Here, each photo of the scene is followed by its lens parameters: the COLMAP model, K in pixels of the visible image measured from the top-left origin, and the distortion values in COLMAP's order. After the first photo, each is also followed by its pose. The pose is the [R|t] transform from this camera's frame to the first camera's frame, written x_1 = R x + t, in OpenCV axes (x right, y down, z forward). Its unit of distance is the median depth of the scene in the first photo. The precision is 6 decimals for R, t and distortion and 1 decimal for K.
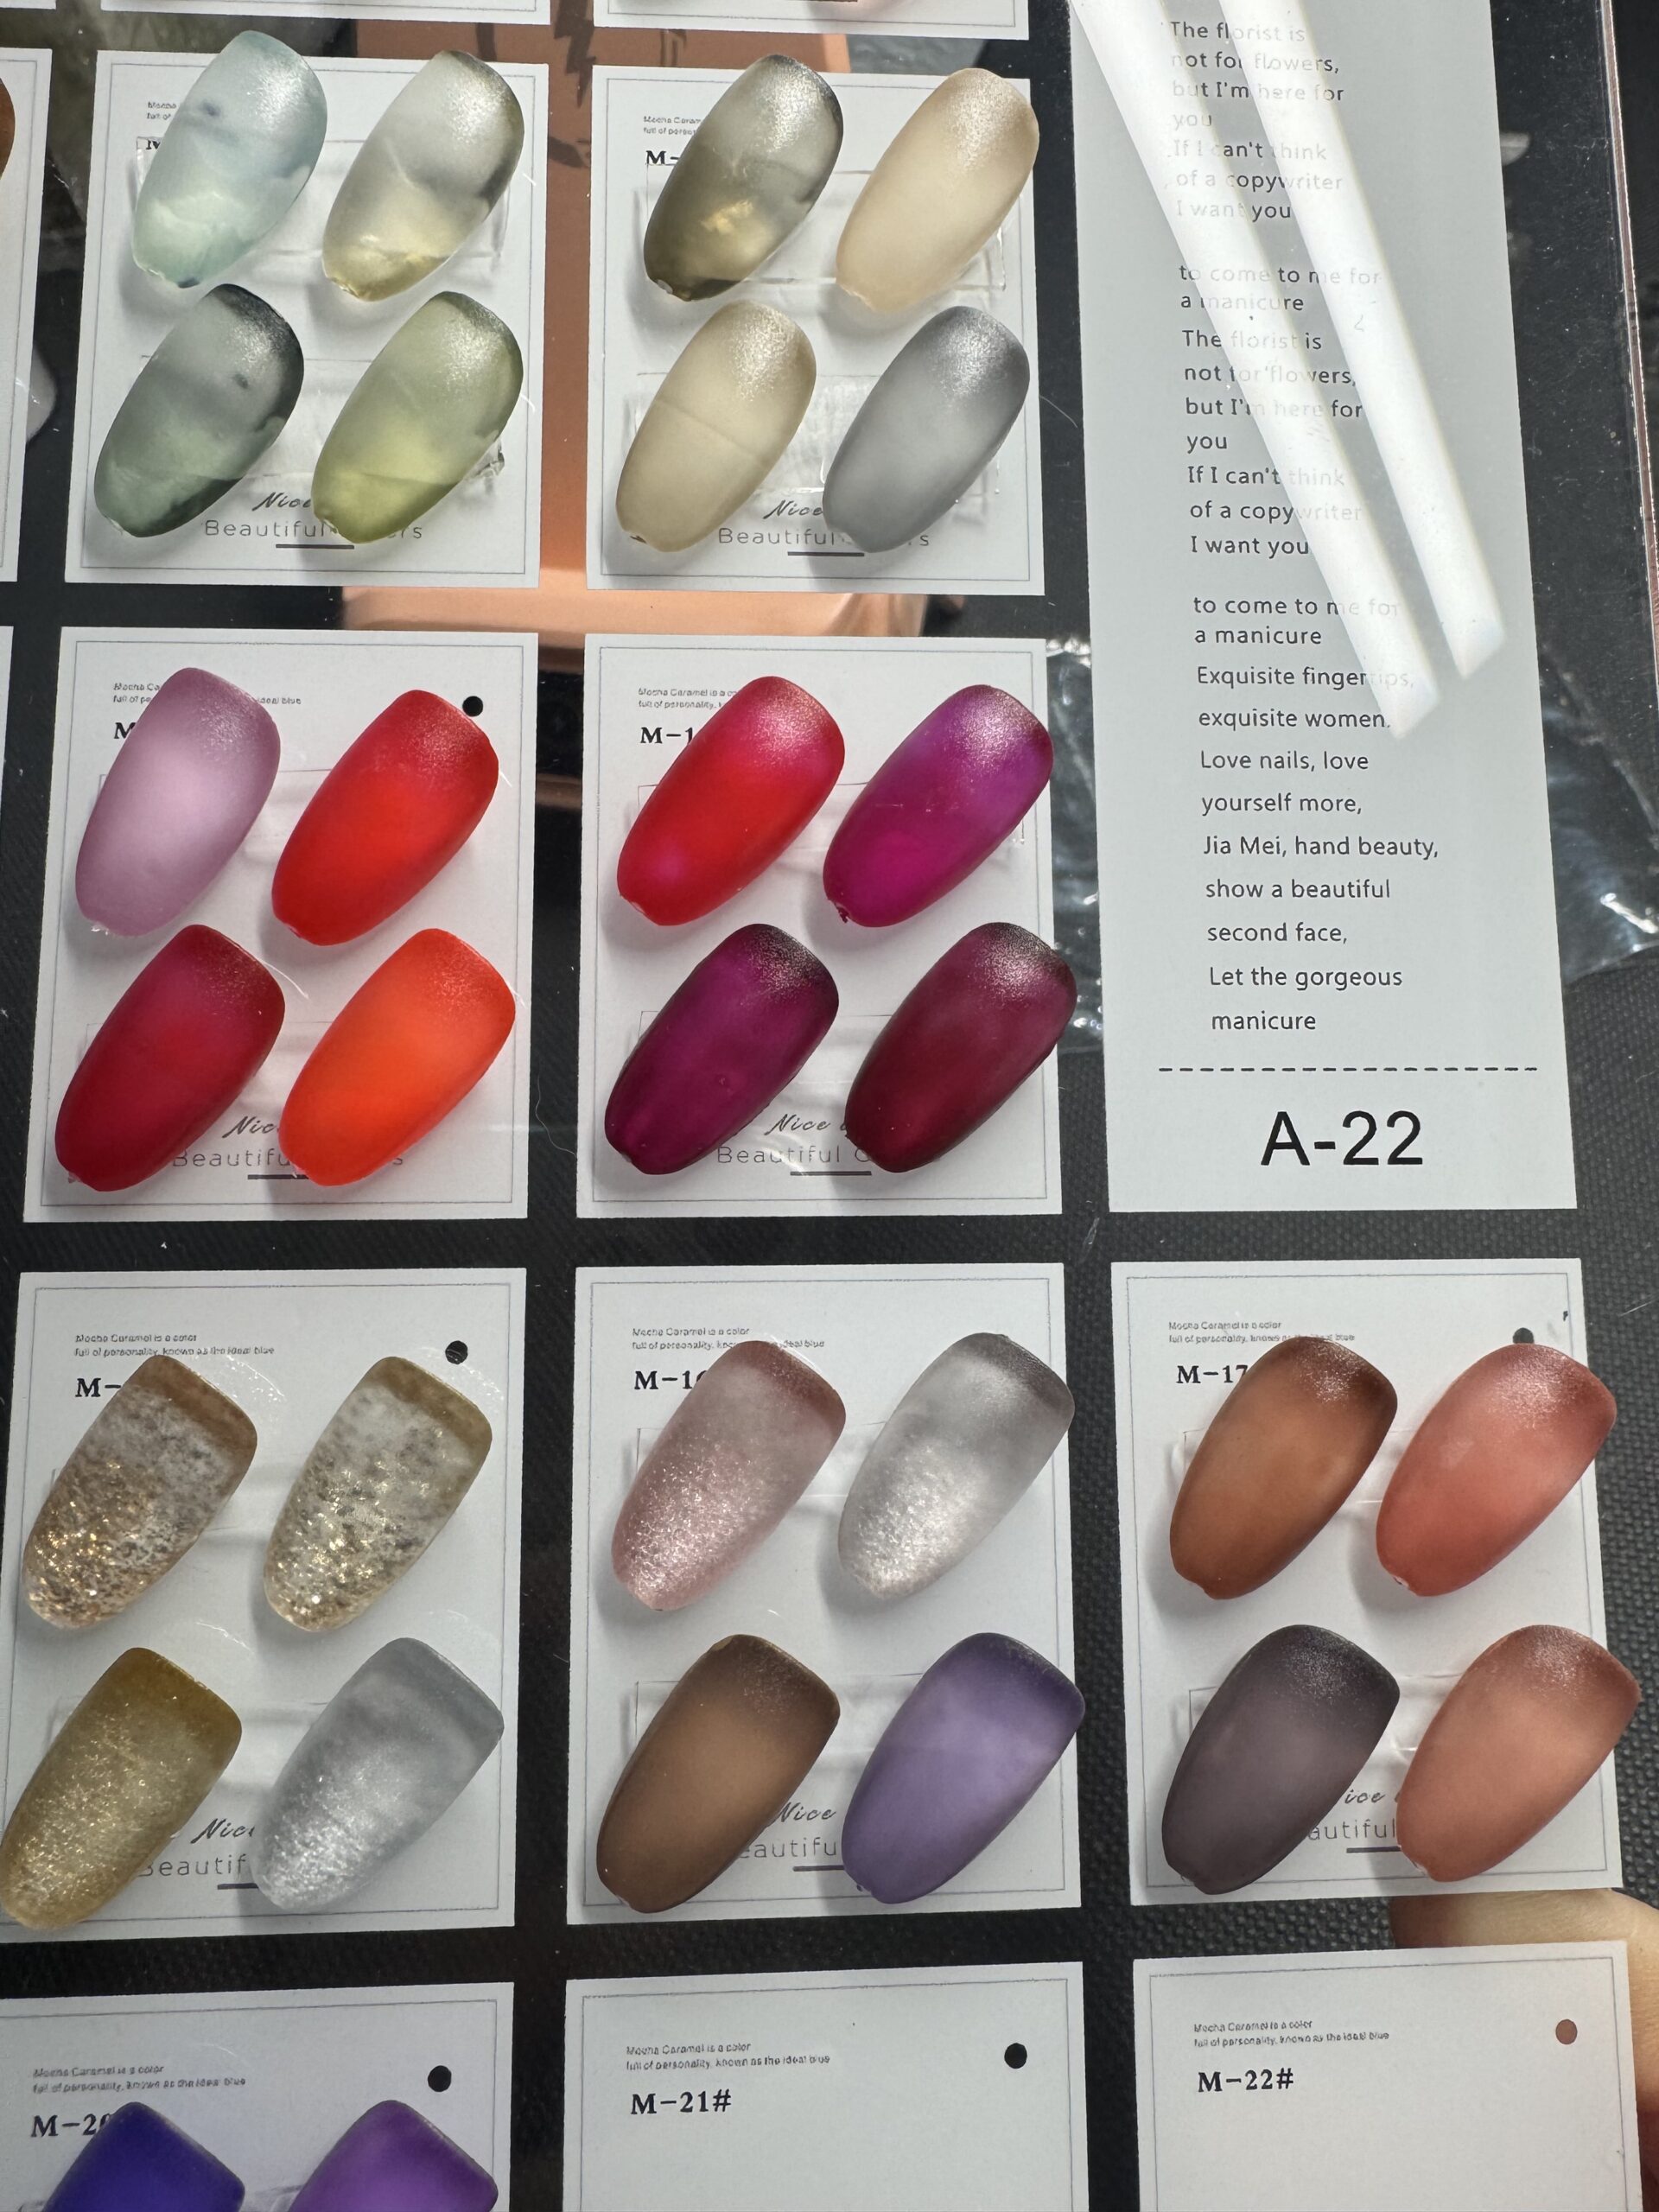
lens RADIAL K [[1515.8, 0, 829.5], [0, 1515.8, 1106.0], [0, 0, 1]] dist [0.002874, 0.004108]
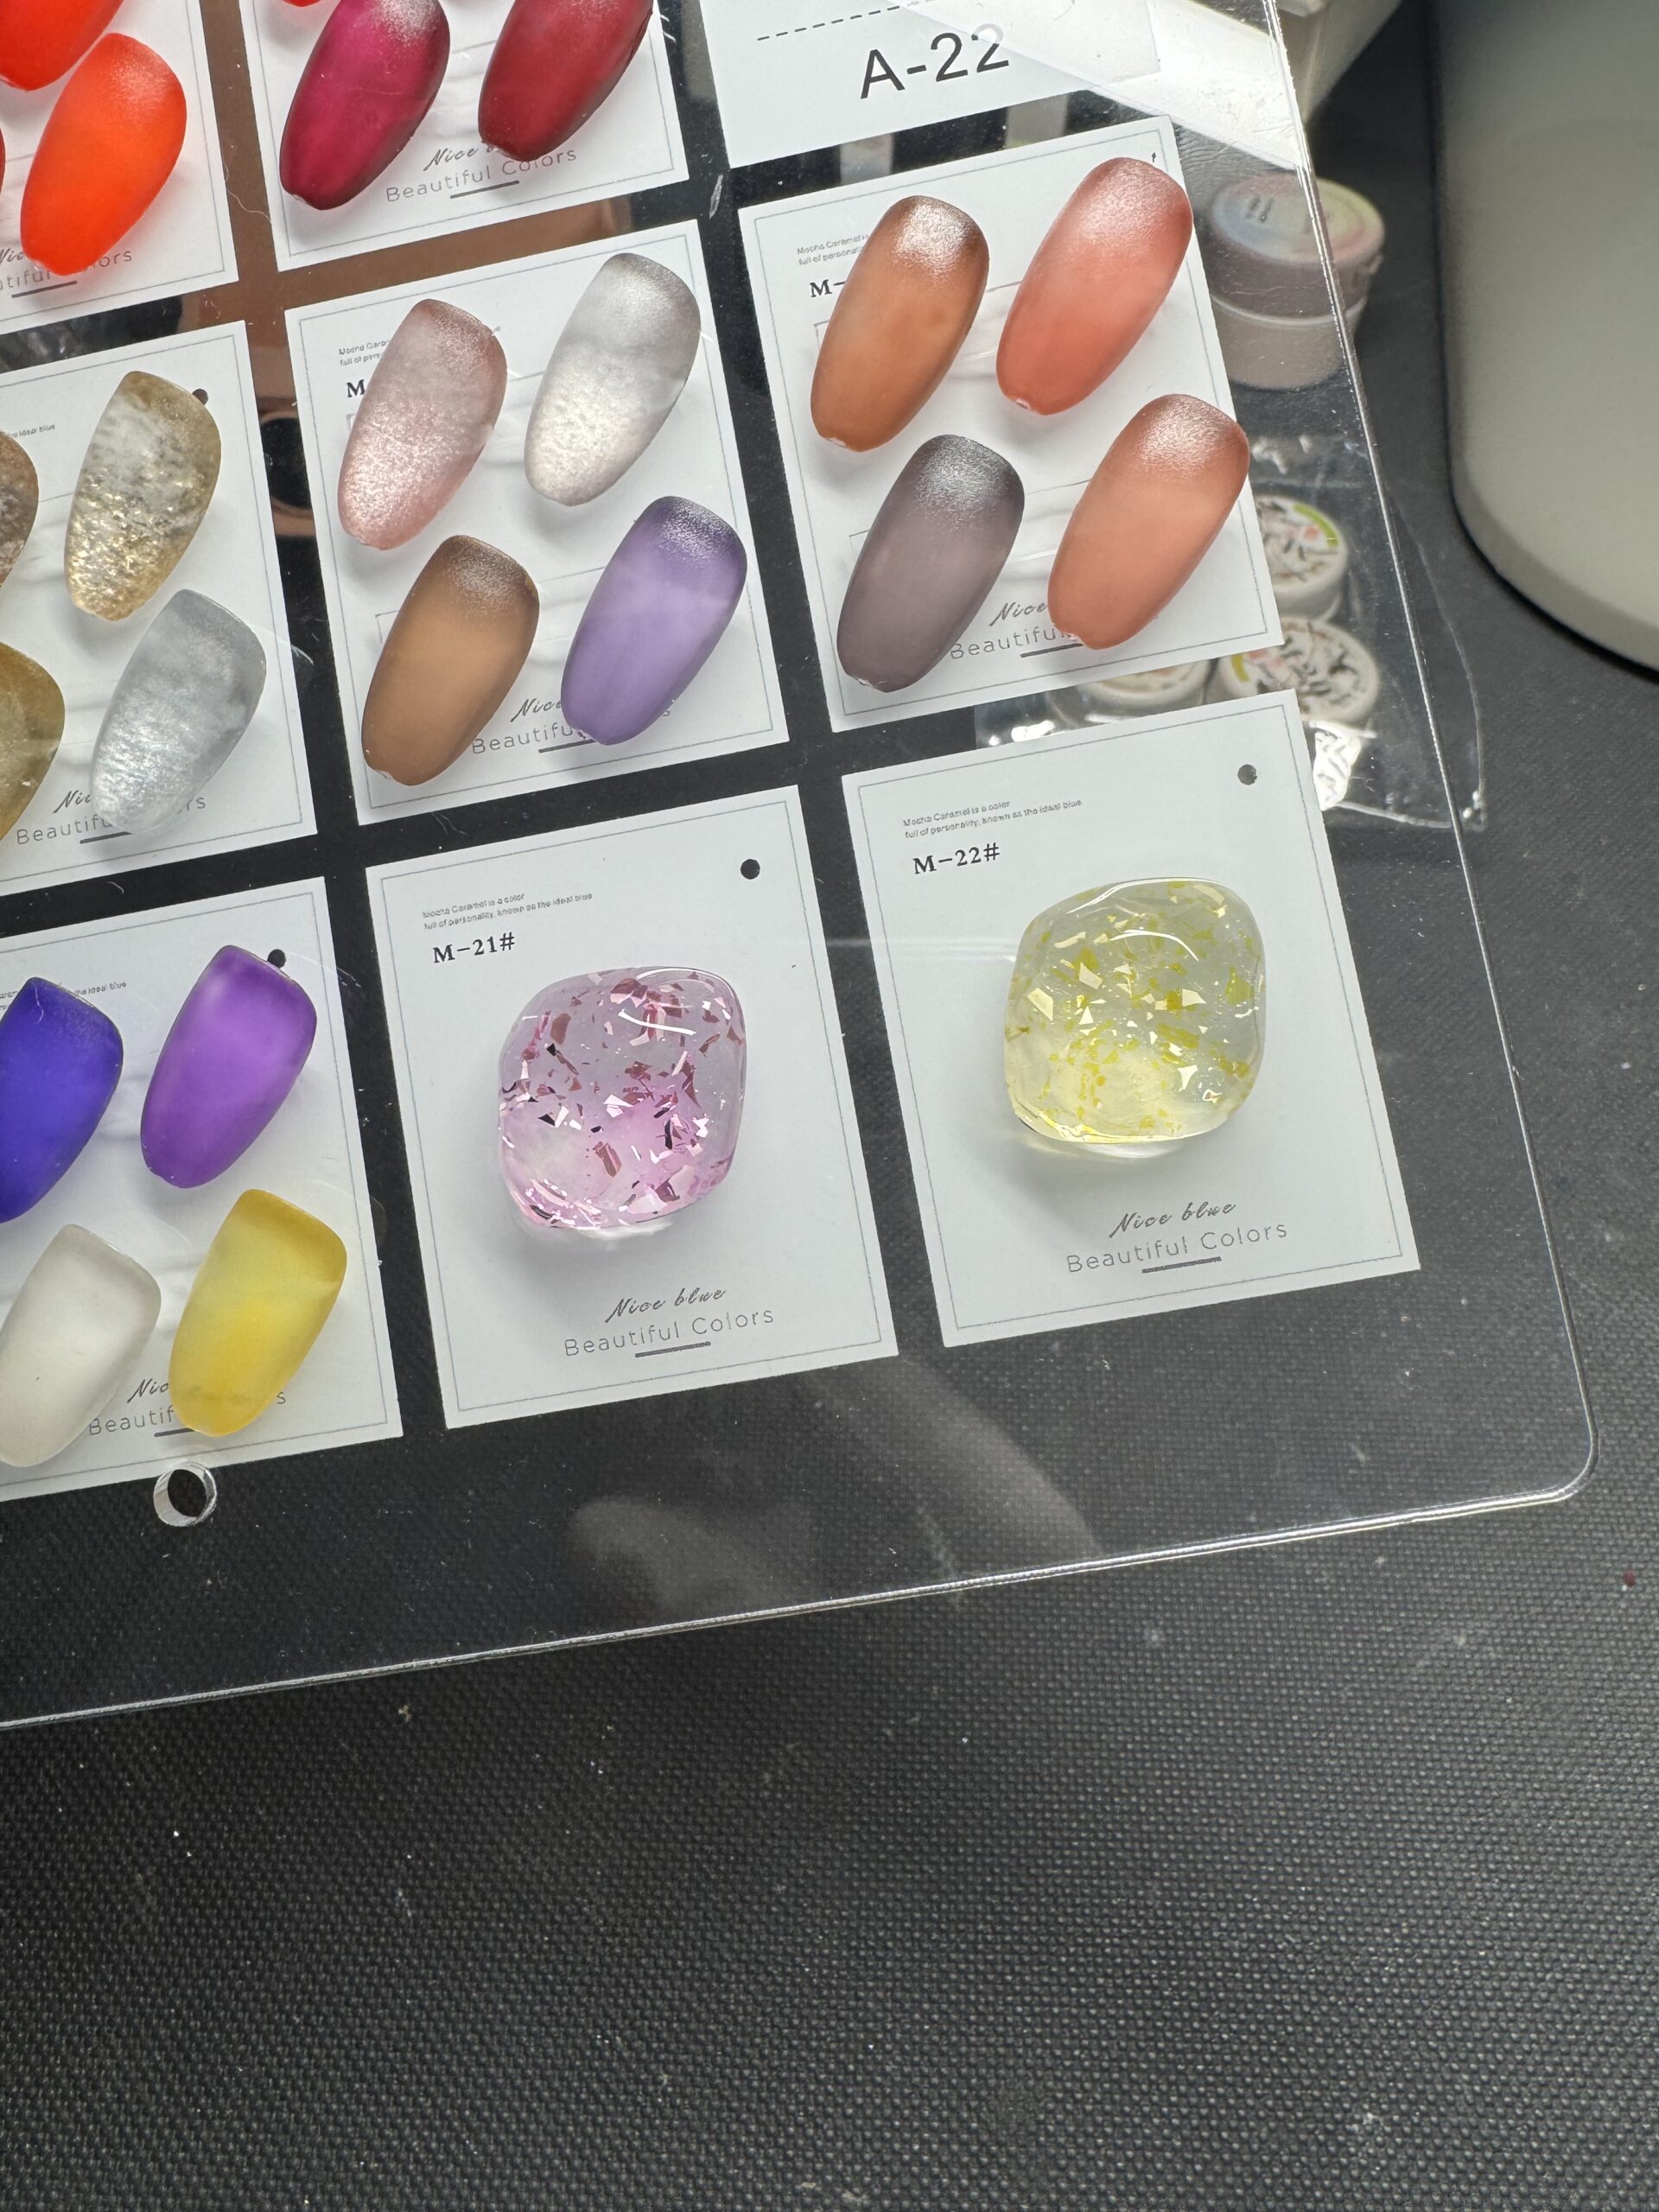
lens RADIAL K [[1515.8, 0, 829.5], [0, 1515.8, 1106.0], [0, 0, 1]] dist [0.002874, 0.004108]
pose [[0.977090, -0.173248, -0.123616, 0.288267], [0.176182, 0.984270, 0.013126, 0.787916], [0.119397, -0.034604, 0.992243, -0.135496]]
